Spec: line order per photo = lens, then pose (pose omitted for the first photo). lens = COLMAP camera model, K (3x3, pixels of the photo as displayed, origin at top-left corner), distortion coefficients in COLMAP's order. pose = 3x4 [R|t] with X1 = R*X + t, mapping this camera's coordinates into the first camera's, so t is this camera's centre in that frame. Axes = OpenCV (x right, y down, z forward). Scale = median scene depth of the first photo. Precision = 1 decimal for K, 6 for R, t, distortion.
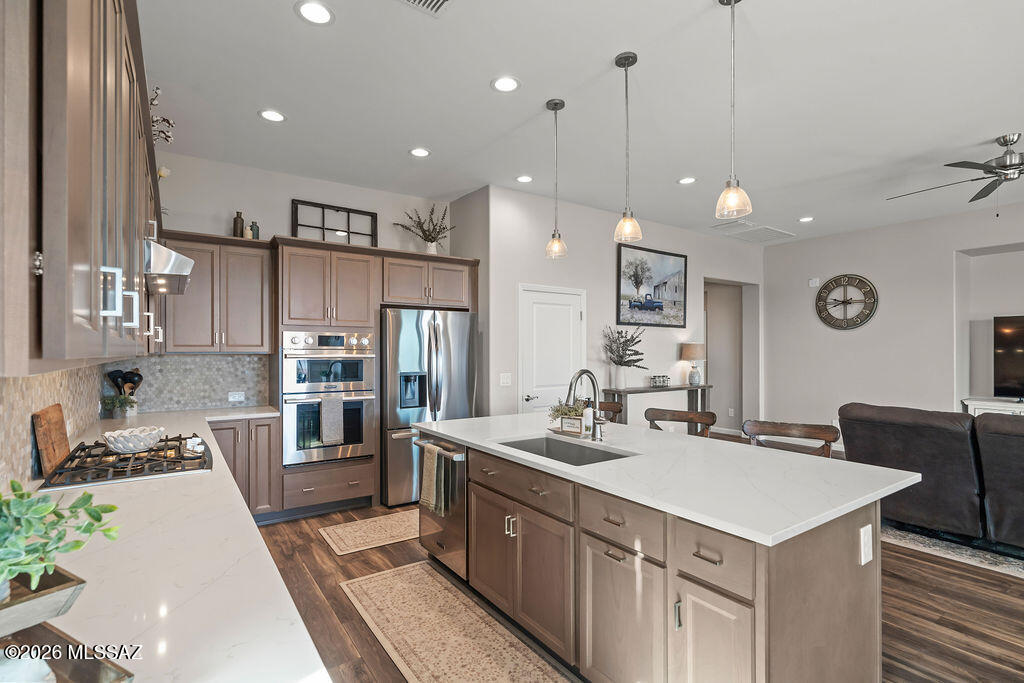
lens RADIAL K [[491.4, 0, 513.7], [0, 491.4, 347.3], [0, 0, 1]] dist [-0.003440, -0.000044]
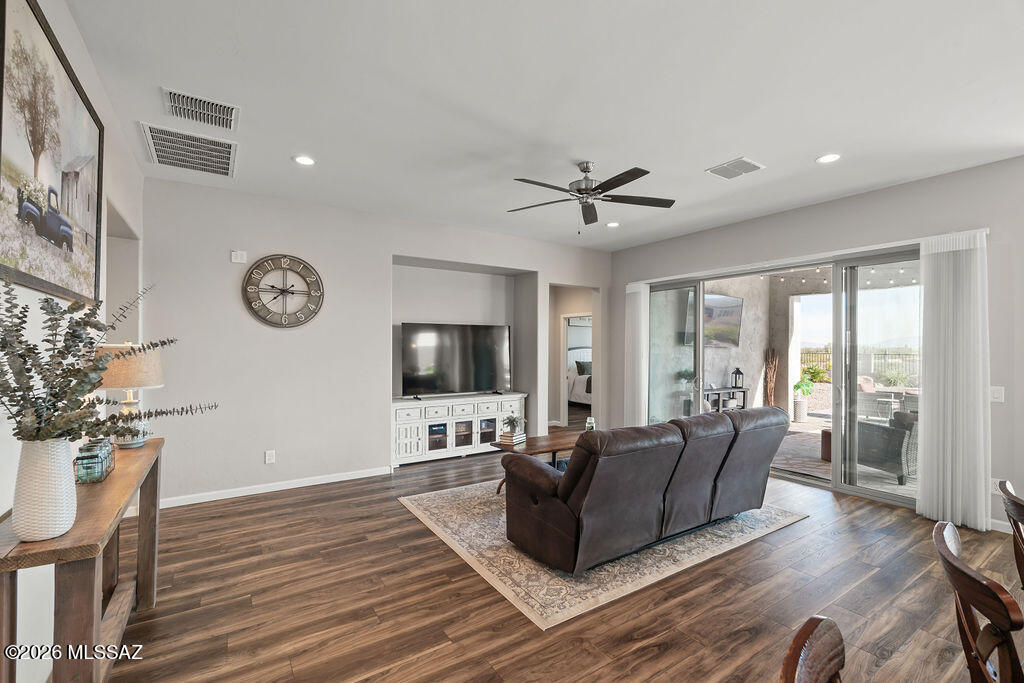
lens RADIAL K [[447.6, 0, 510.9], [0, 447.6, 345.7], [0, 0, 1]] dist [-0.002707, -0.000050]
pose [[0.025565, 0.001875, 0.999671, -0.003596], [-0.008655, 0.999961, -0.001654, -0.014825], [-0.999636, -0.008610, 0.025580, 0.919214]]
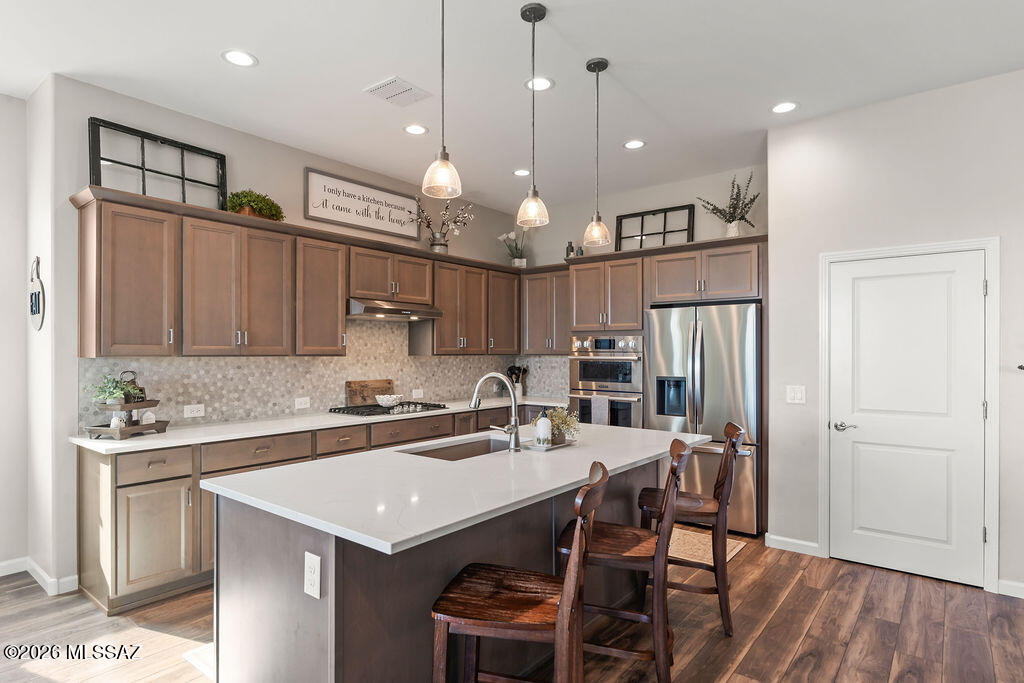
lens RADIAL K [[556.3, 0, 510.8], [0, 556.3, 352.9], [0, 0, 1]] dist [-0.000307, -0.000494]
pose [[0.280385, 0.000343, -0.959888, 0.673083], [0.004548, 0.999988, 0.001686, 0.003068], [0.959877, -0.004838, 0.280380, 0.405436]]
